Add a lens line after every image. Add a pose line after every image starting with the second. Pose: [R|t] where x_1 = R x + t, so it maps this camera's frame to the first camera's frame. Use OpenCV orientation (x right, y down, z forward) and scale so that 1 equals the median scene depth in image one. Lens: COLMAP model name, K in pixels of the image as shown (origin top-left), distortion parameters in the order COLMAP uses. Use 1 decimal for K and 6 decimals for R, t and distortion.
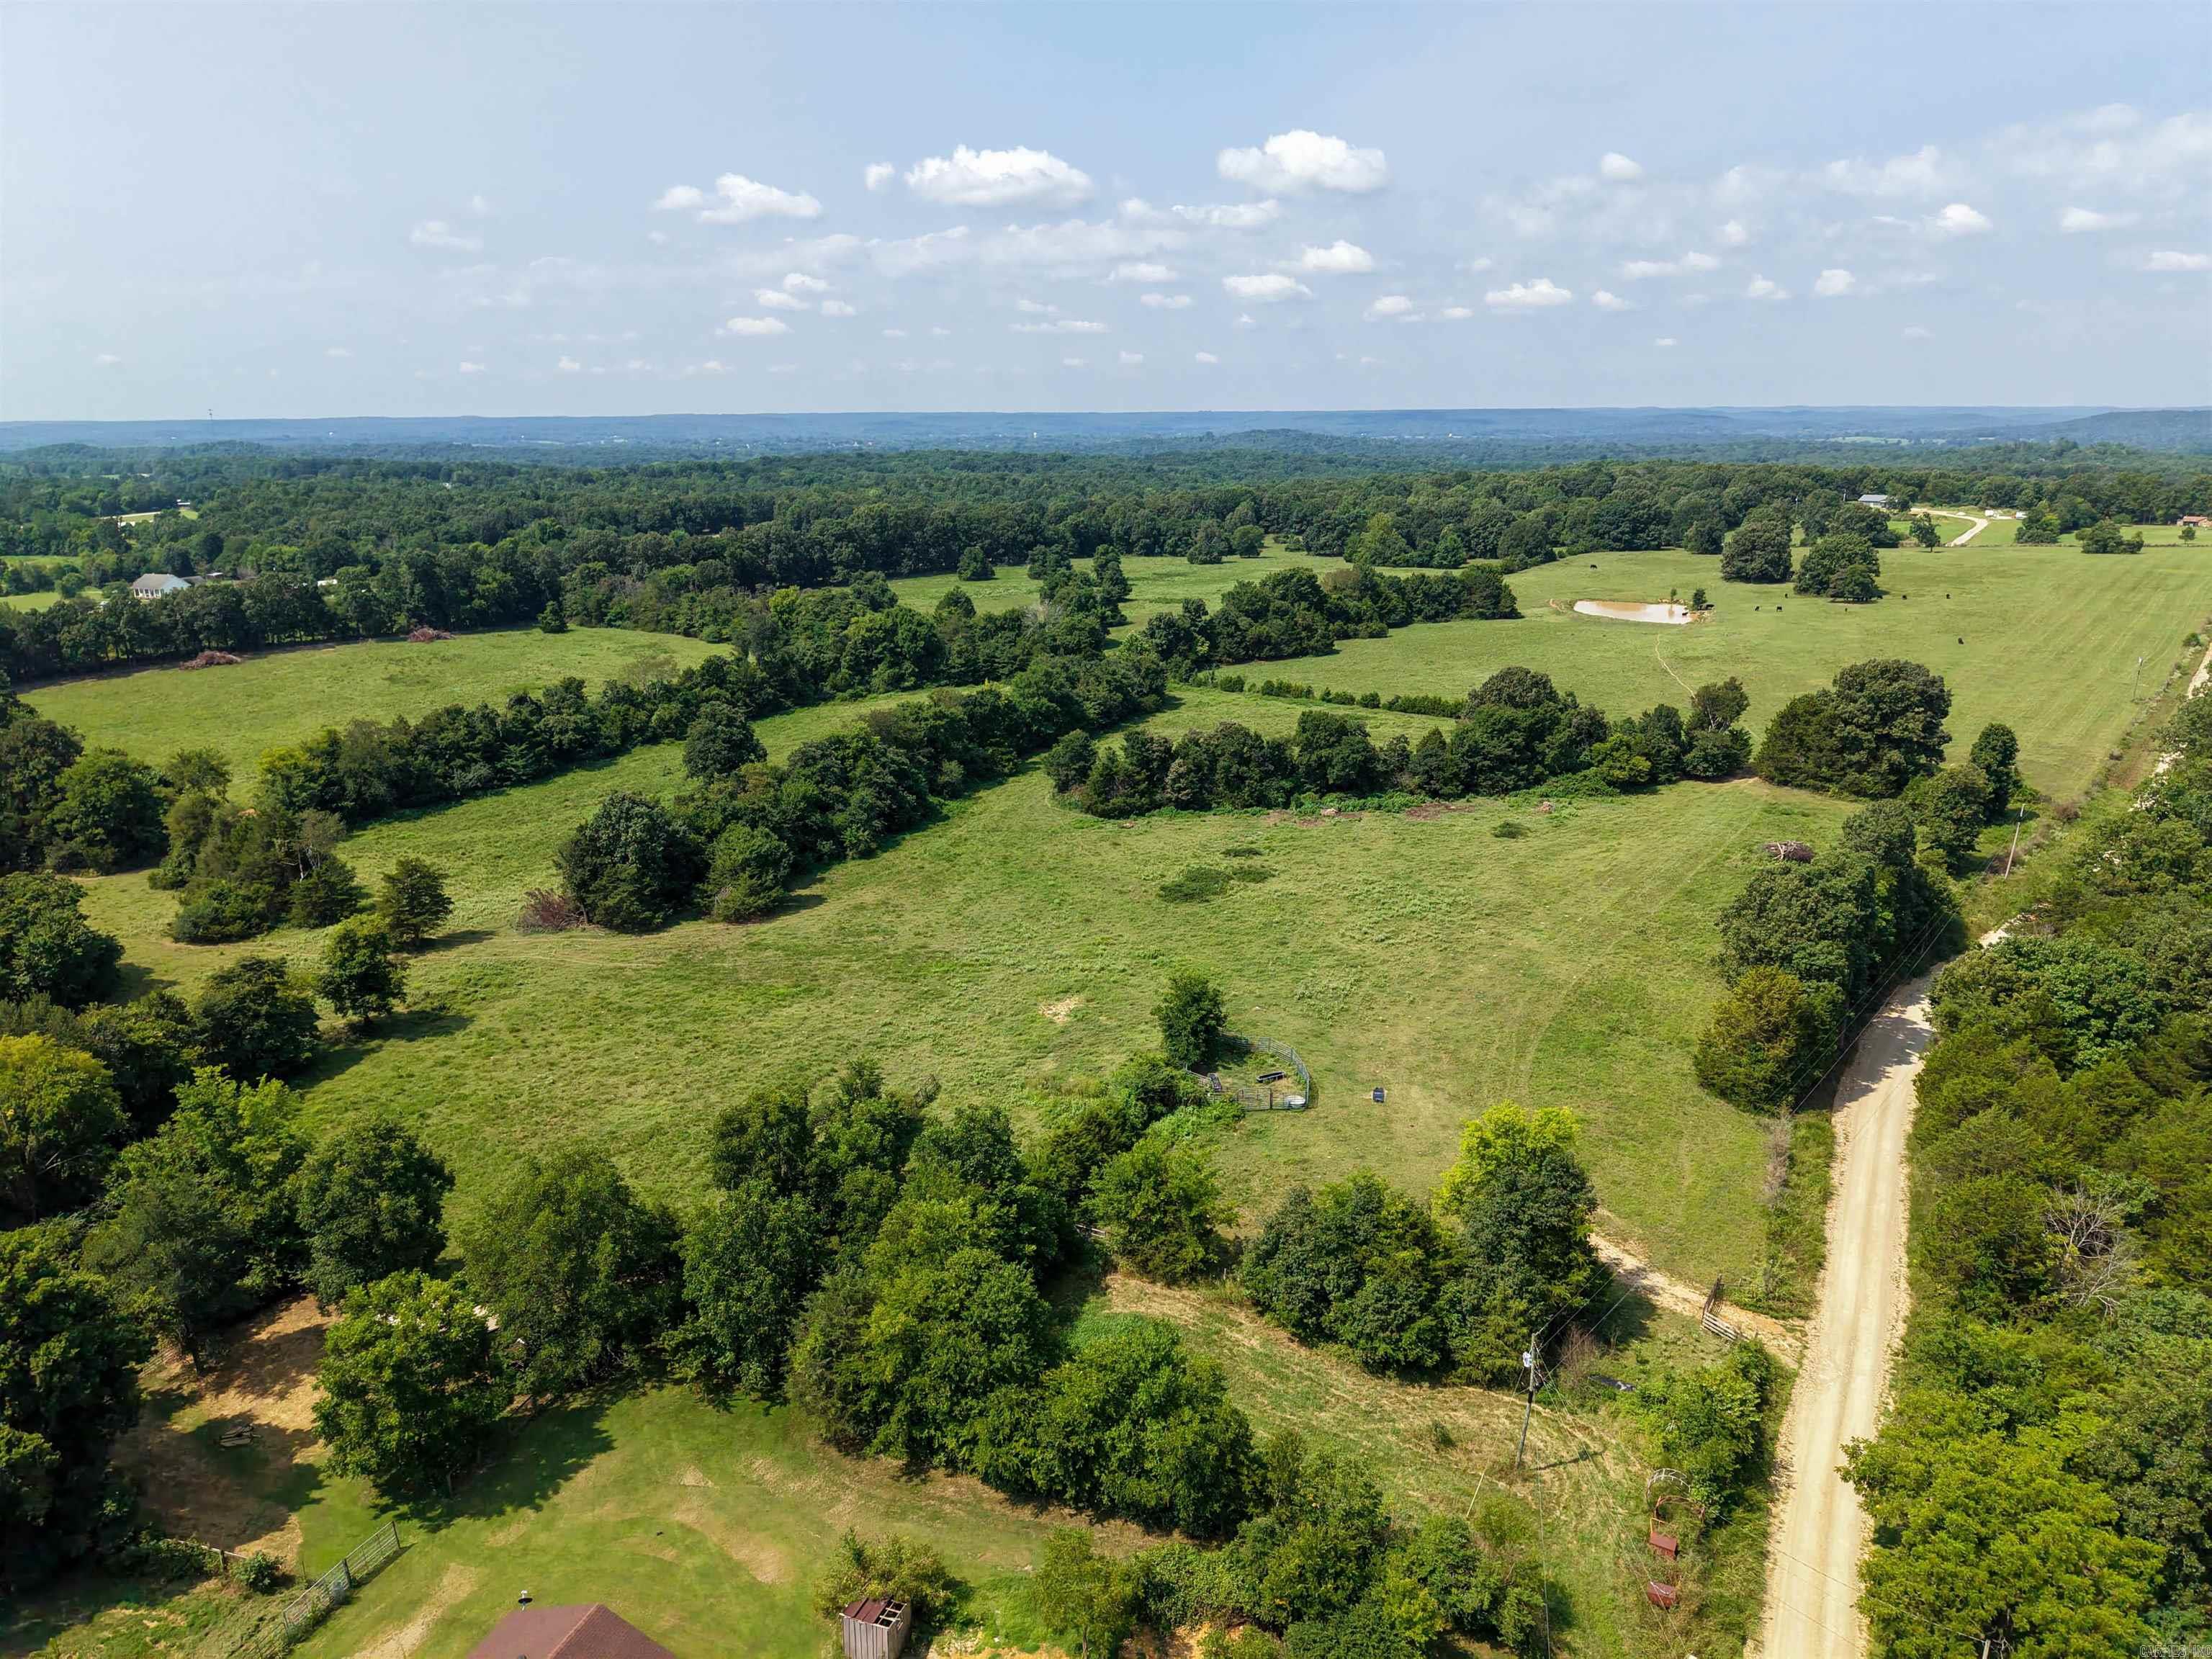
lens RADIAL K [[1482.7, 0, 1106.0], [0, 1482.7, 829.5], [0, 0, 1]] dist [0.030079, -0.027941]
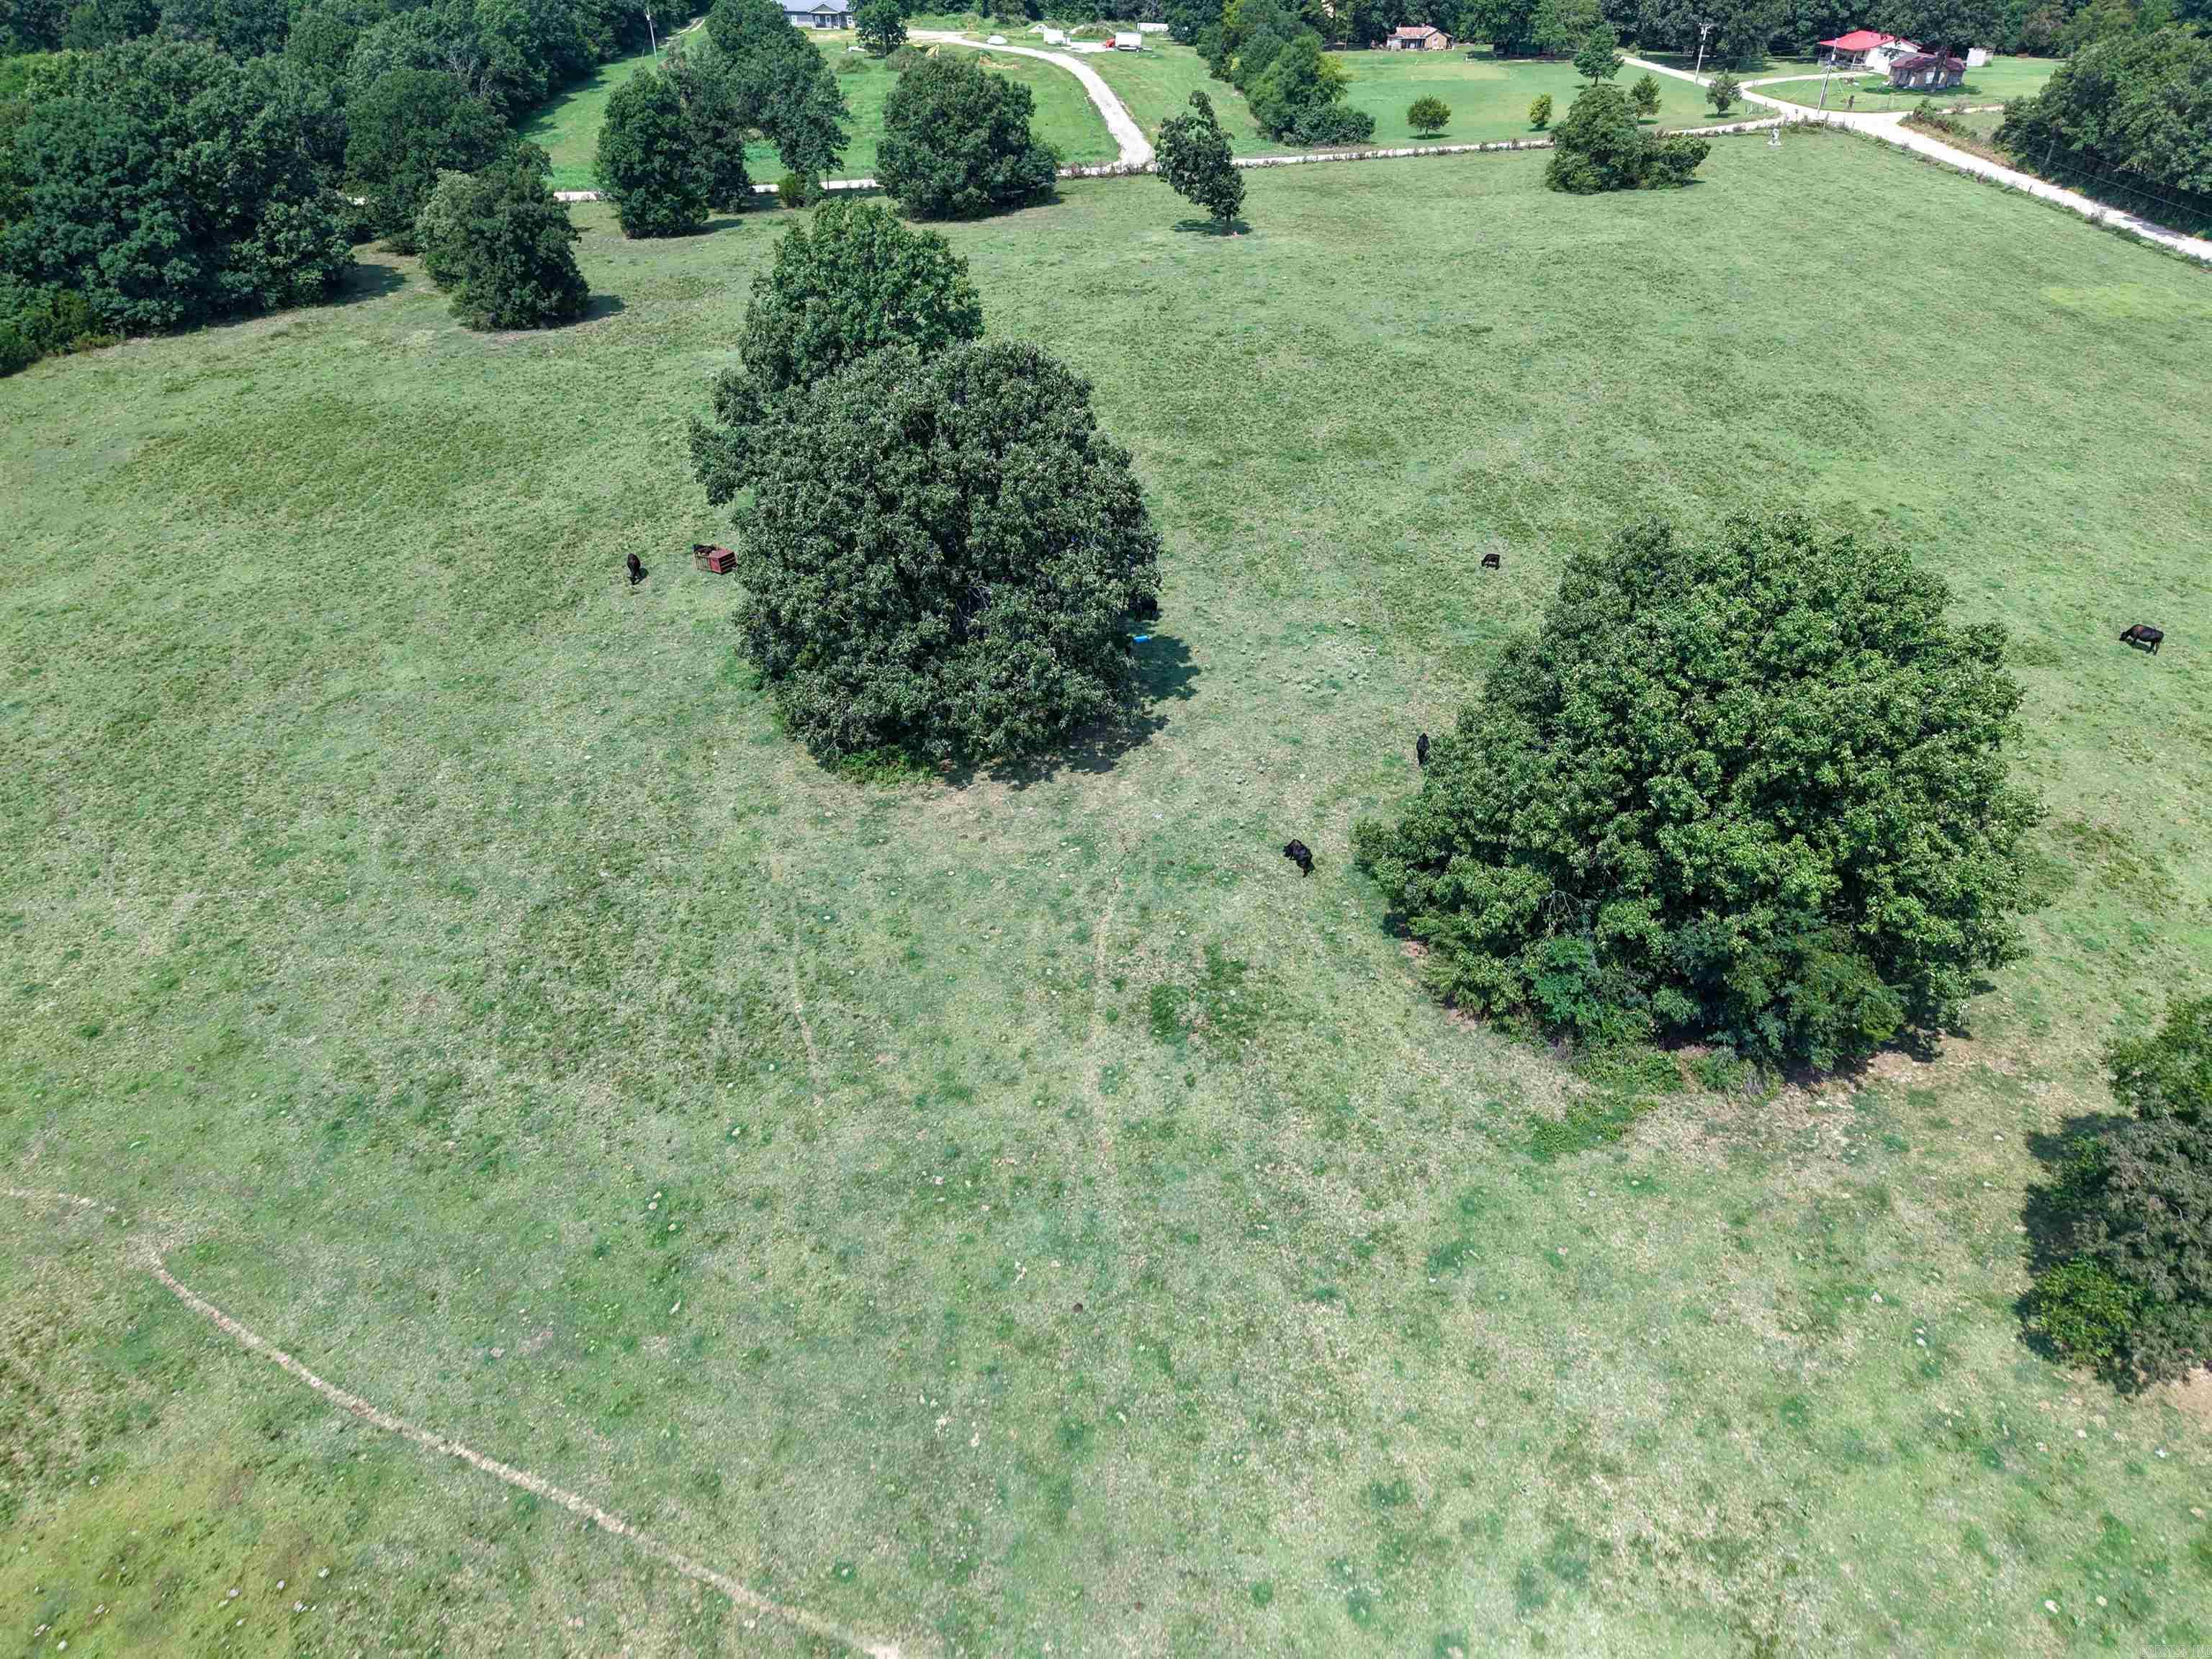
lens RADIAL K [[1482.7, 0, 1106.0], [0, 1482.7, 829.5], [0, 0, 1]] dist [0.030079, -0.027941]
pose [[0.713250, -0.375404, 0.591901, 0.280674], [0.181071, 0.914497, 0.361813, -0.174161], [-0.677118, -0.150887, 0.720239, 0.715933]]
